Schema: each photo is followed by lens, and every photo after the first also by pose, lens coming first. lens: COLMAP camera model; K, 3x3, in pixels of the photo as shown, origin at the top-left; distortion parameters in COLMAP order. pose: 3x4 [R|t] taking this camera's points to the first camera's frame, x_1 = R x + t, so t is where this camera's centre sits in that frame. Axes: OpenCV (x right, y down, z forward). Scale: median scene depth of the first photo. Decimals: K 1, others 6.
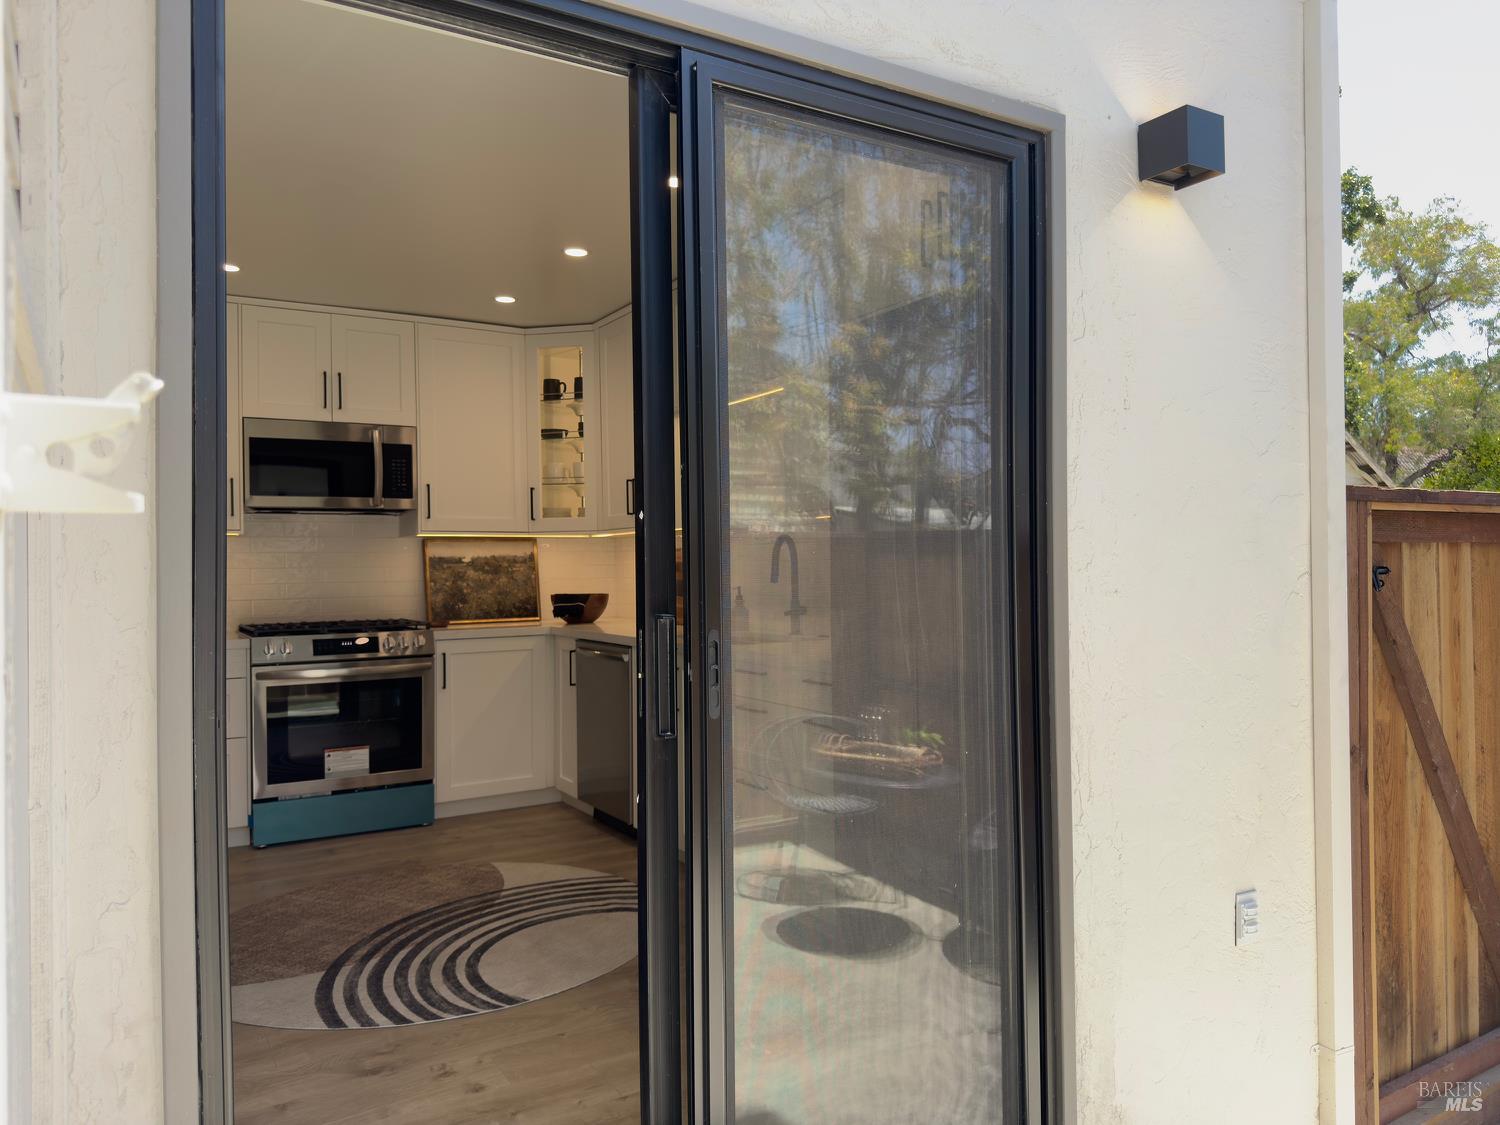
lens RADIAL K [[1101.6, 0, 750.0], [0, 1101.6, 562.5], [0, 0, 1]] dist [0.000595, -0.001958]
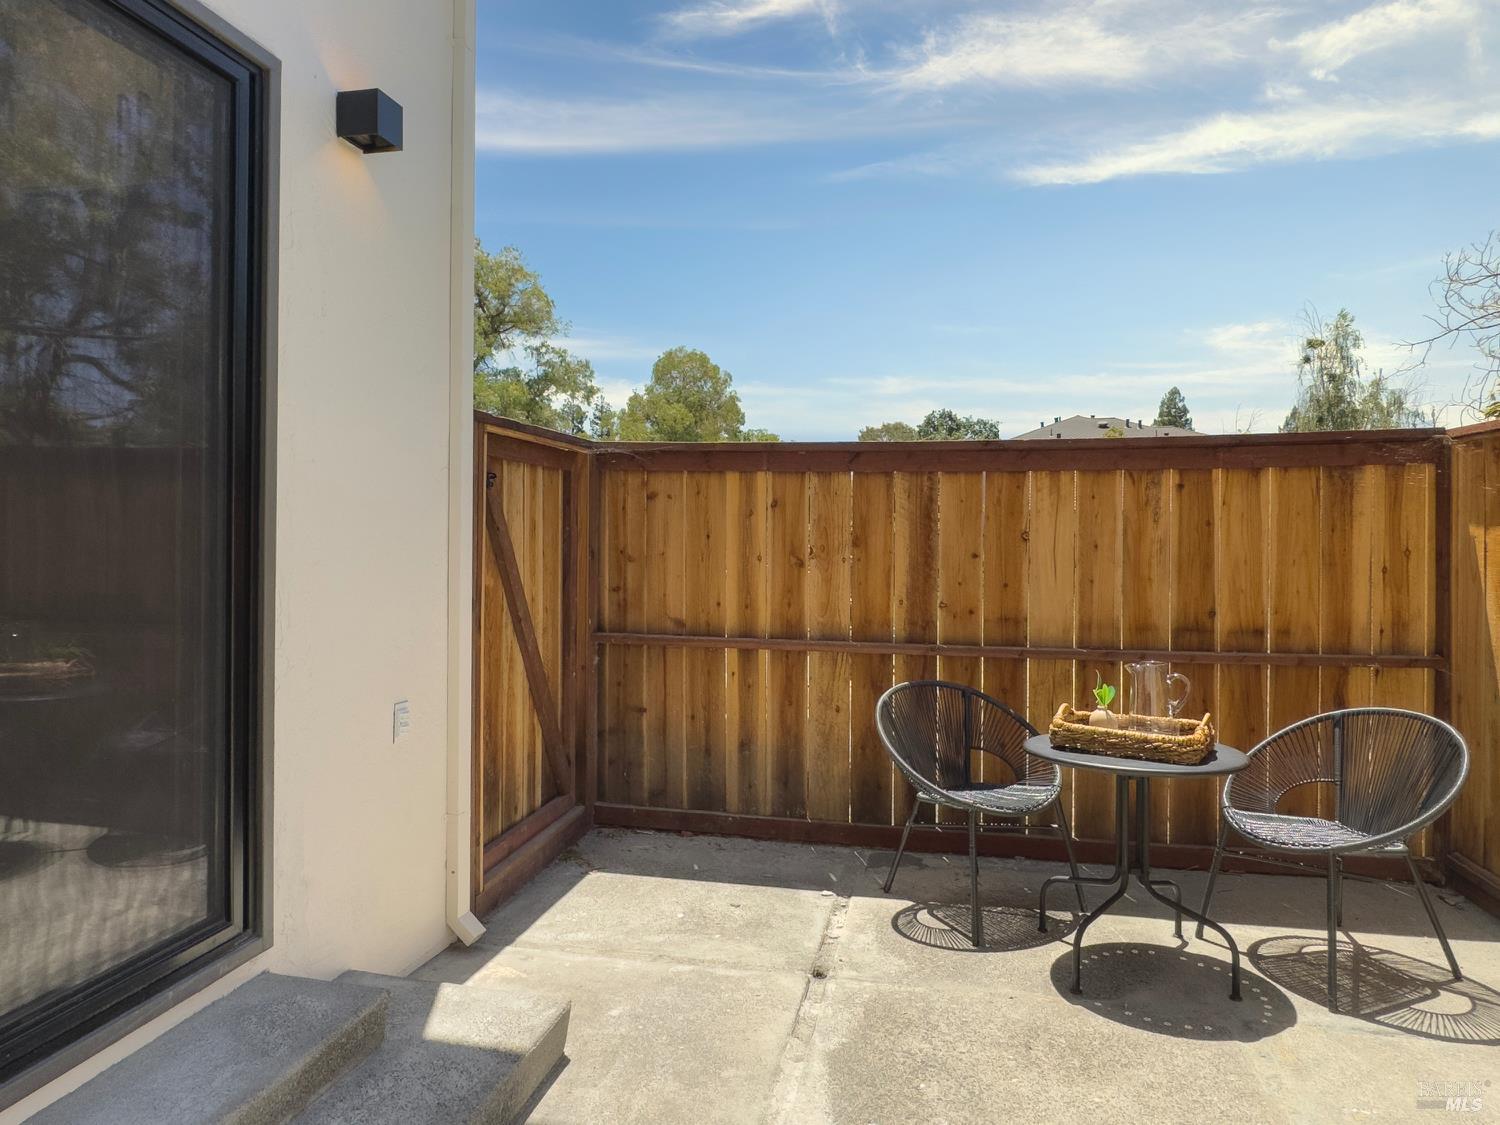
lens RADIAL K [[968.8, 0, 753.0], [0, 968.8, 529.4], [0, 0, 1]] dist [0.002204, 0.001372]
pose [[0.685735, 0.017922, 0.727631, -0.085337], [-0.018829, 0.999799, -0.006881, 0.072807], [-0.727608, -0.008982, 0.685934, -0.077715]]
